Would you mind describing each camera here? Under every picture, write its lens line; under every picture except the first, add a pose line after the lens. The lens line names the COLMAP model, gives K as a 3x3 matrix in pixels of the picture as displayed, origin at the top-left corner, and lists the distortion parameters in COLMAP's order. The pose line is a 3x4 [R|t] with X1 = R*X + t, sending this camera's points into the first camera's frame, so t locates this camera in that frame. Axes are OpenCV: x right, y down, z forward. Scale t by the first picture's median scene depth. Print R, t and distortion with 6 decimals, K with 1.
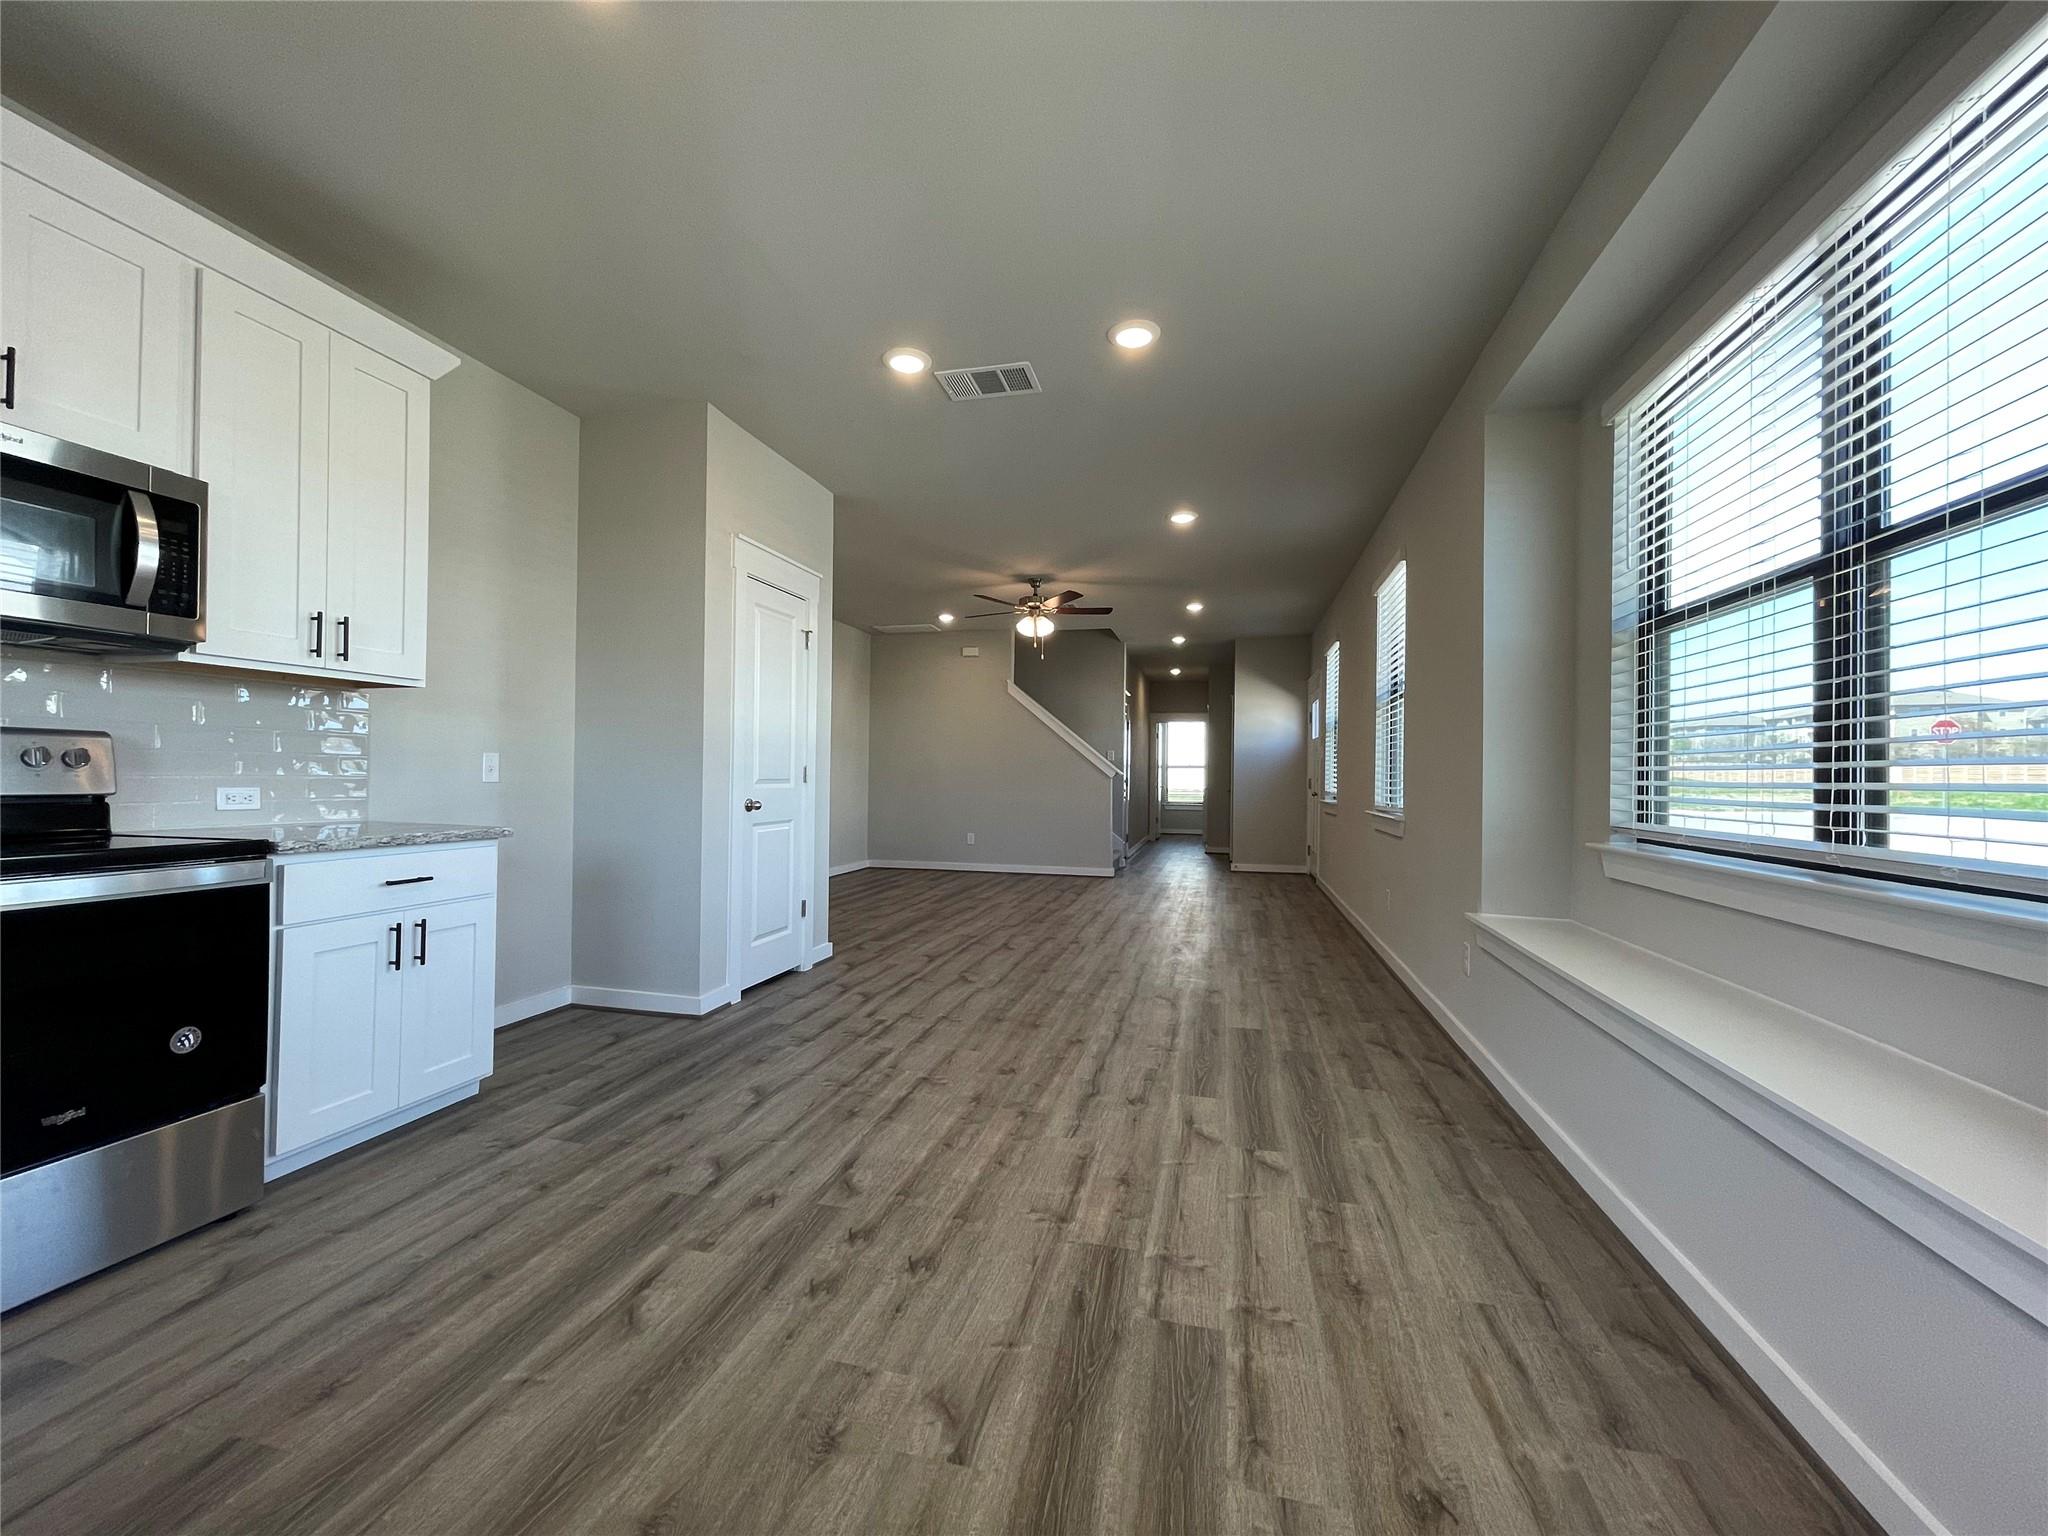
lens RADIAL K [[832.5, 0, 1011.7], [0, 832.5, 769.2], [0, 0, 1]] dist [0.000383, -0.000086]
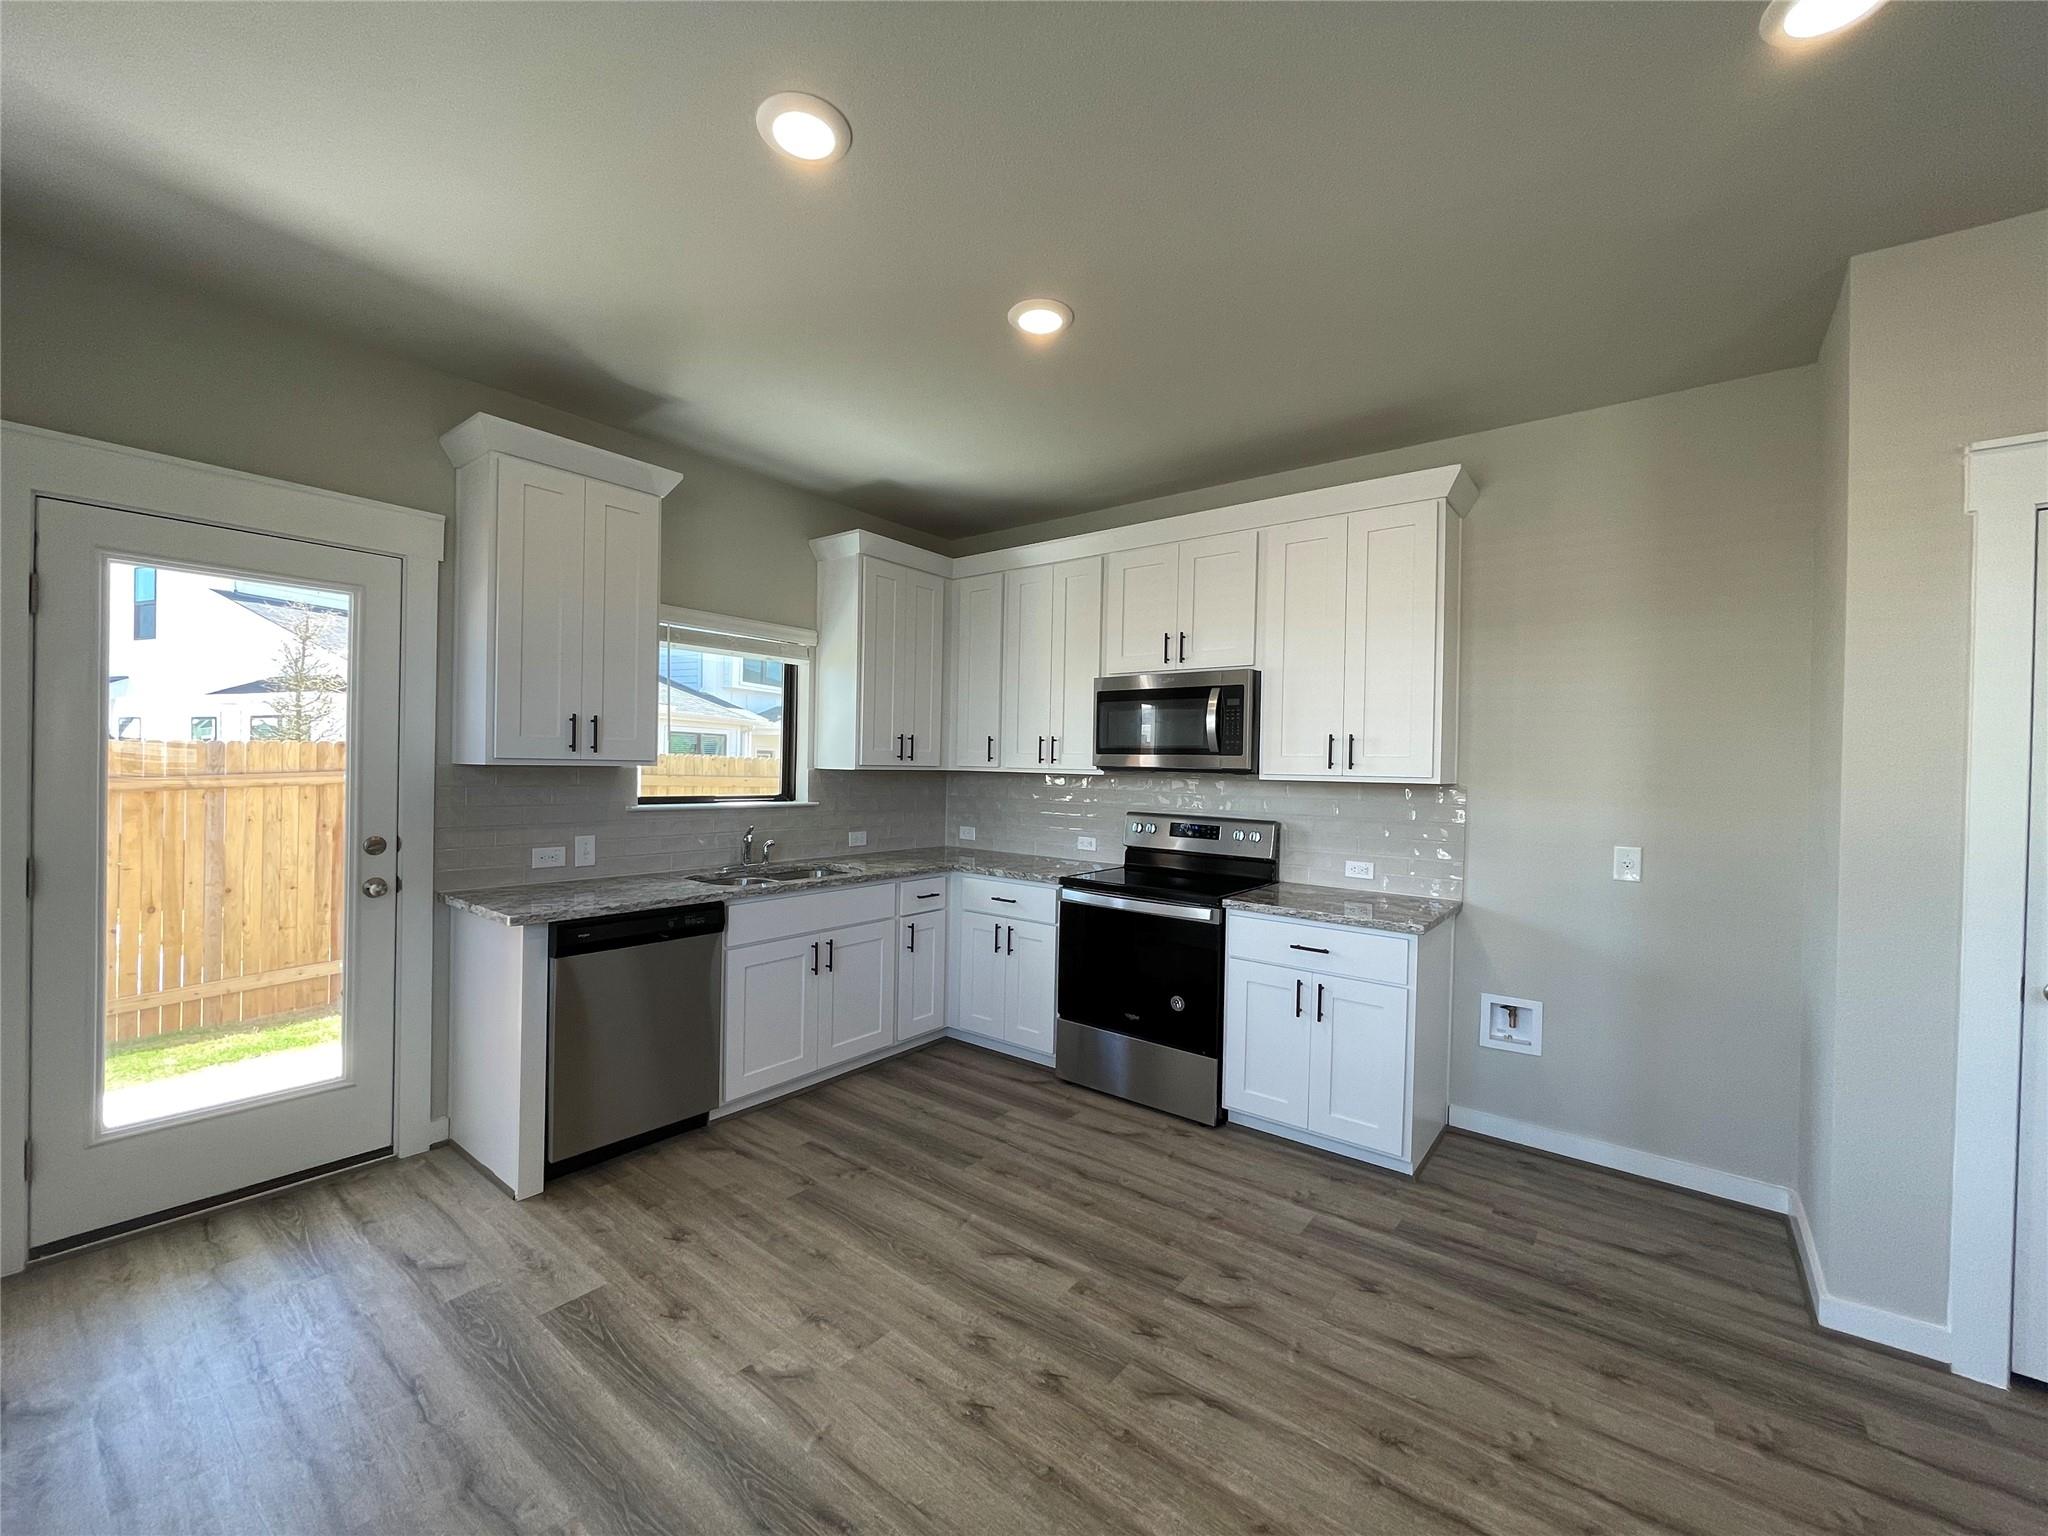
lens RADIAL K [[832.5, 0, 1011.7], [0, 832.5, 769.2], [0, 0, 1]] dist [0.000383, -0.000086]
pose [[-0.409501, -0.016083, -0.912168, 0.634111], [-0.017921, 0.999793, -0.009583, -0.121541], [0.912134, 0.012422, -0.409705, 1.172041]]
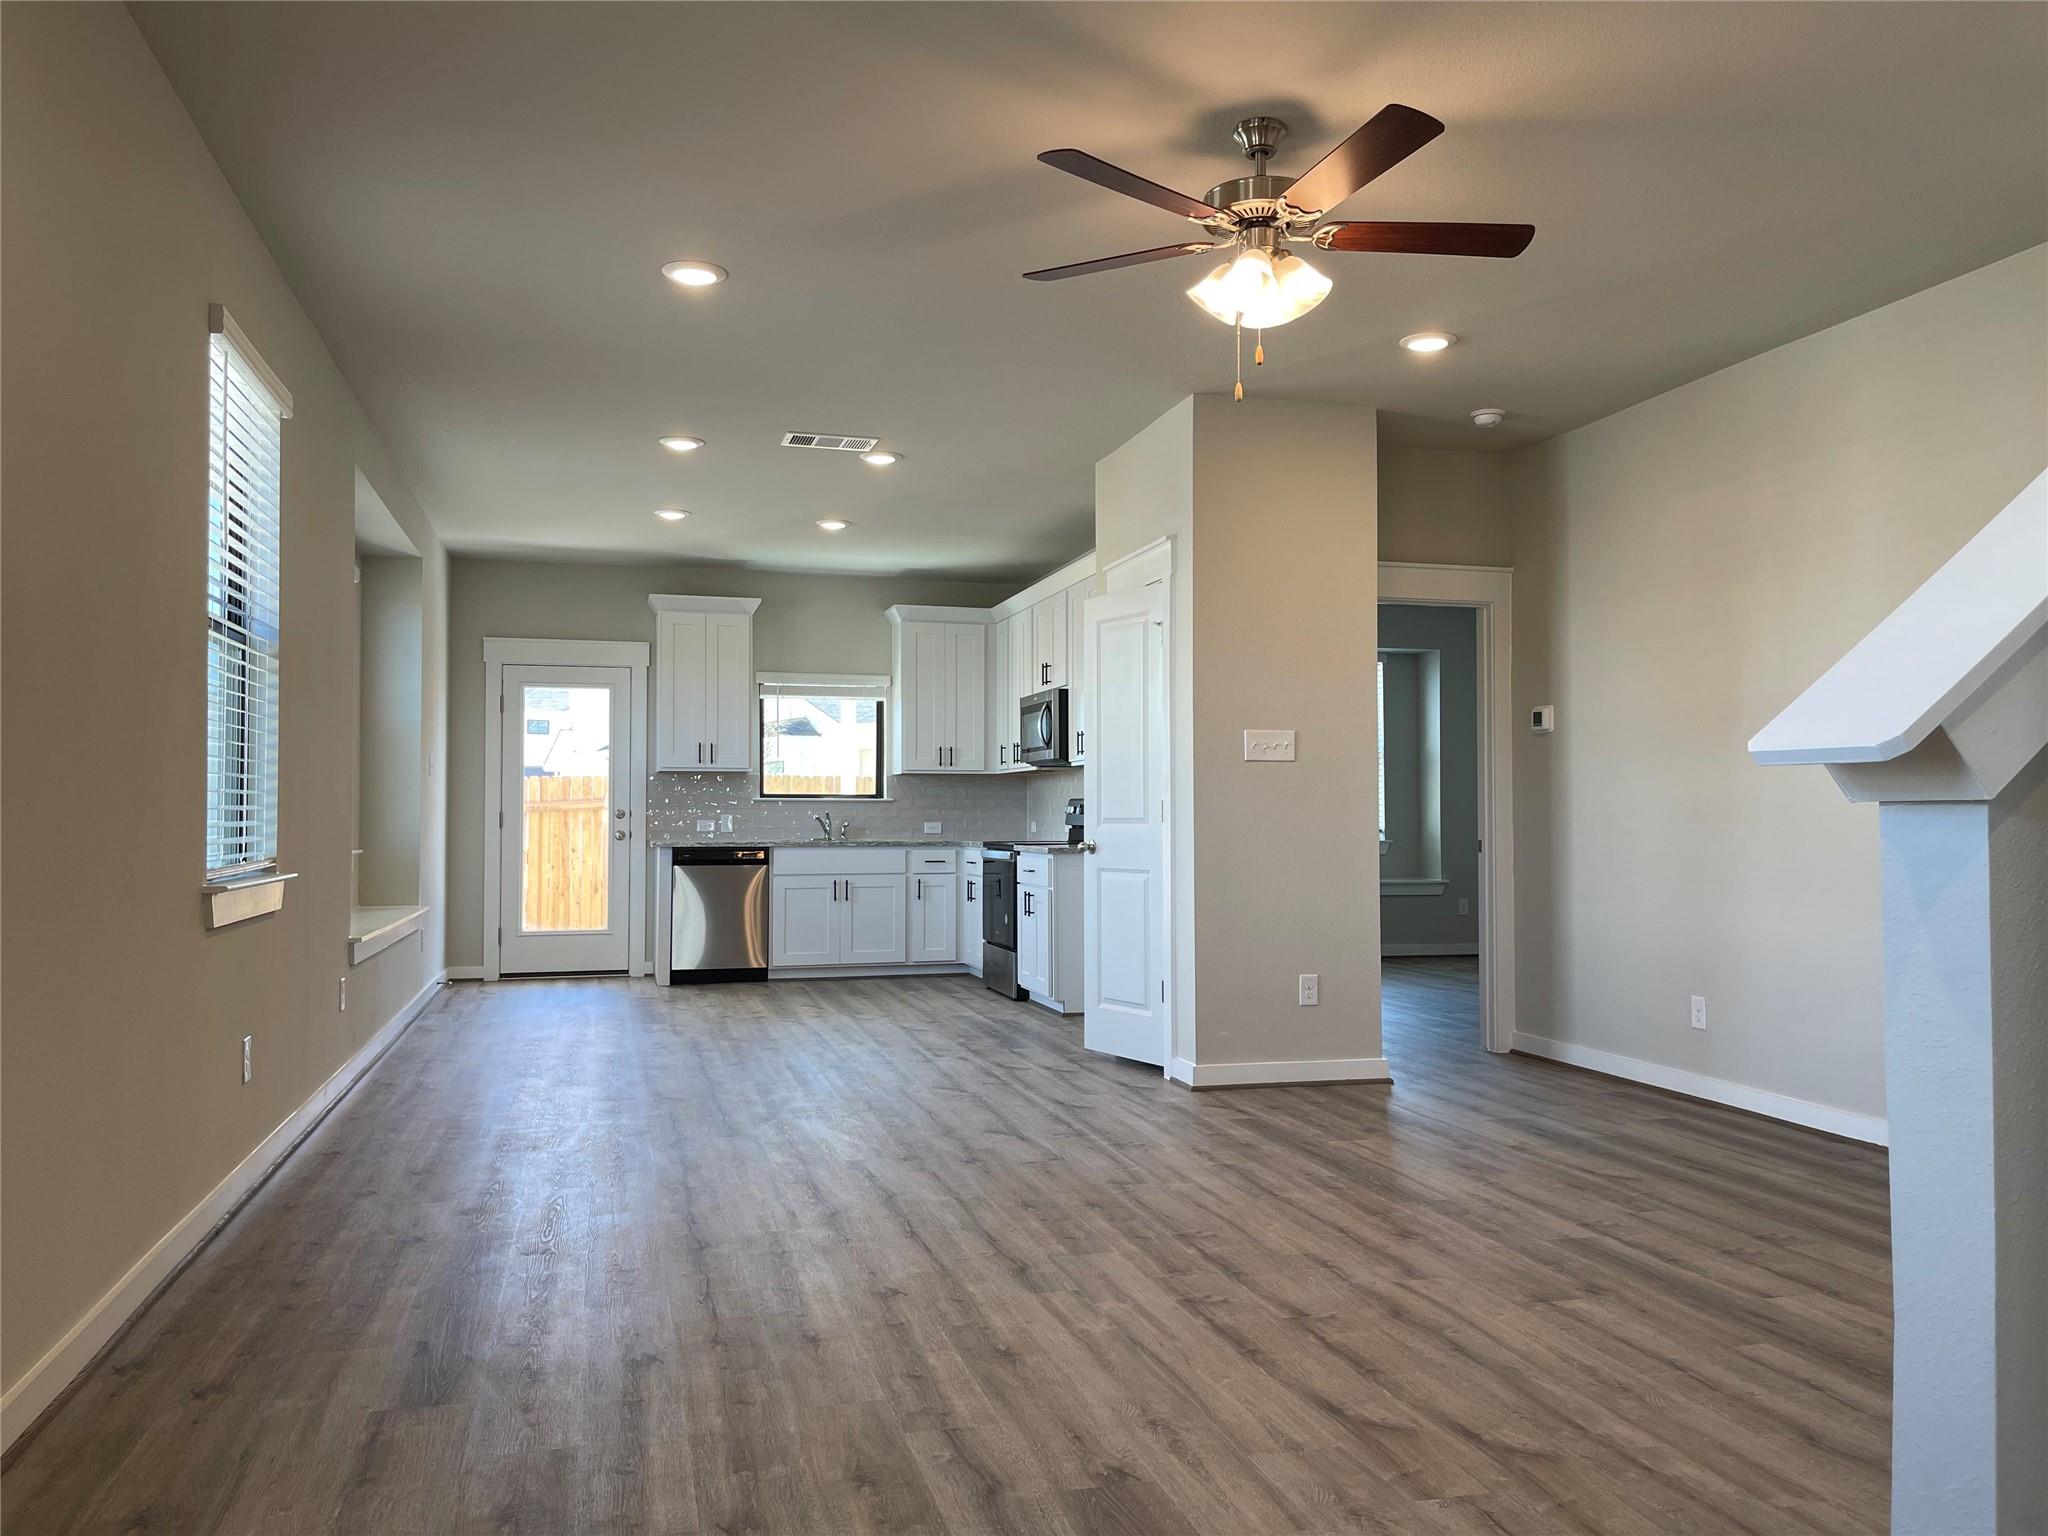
lens RADIAL K [[1560.8, 0, 1013.0], [0, 1560.8, 761.4], [0, 0, 1]] dist [0.092845, -0.144049]
pose [[-0.873008, -0.029637, -0.486805, 1.138988], [-0.006491, 0.998770, -0.049165, 0.063597], [0.487663, -0.039762, -0.872126, 4.430571]]
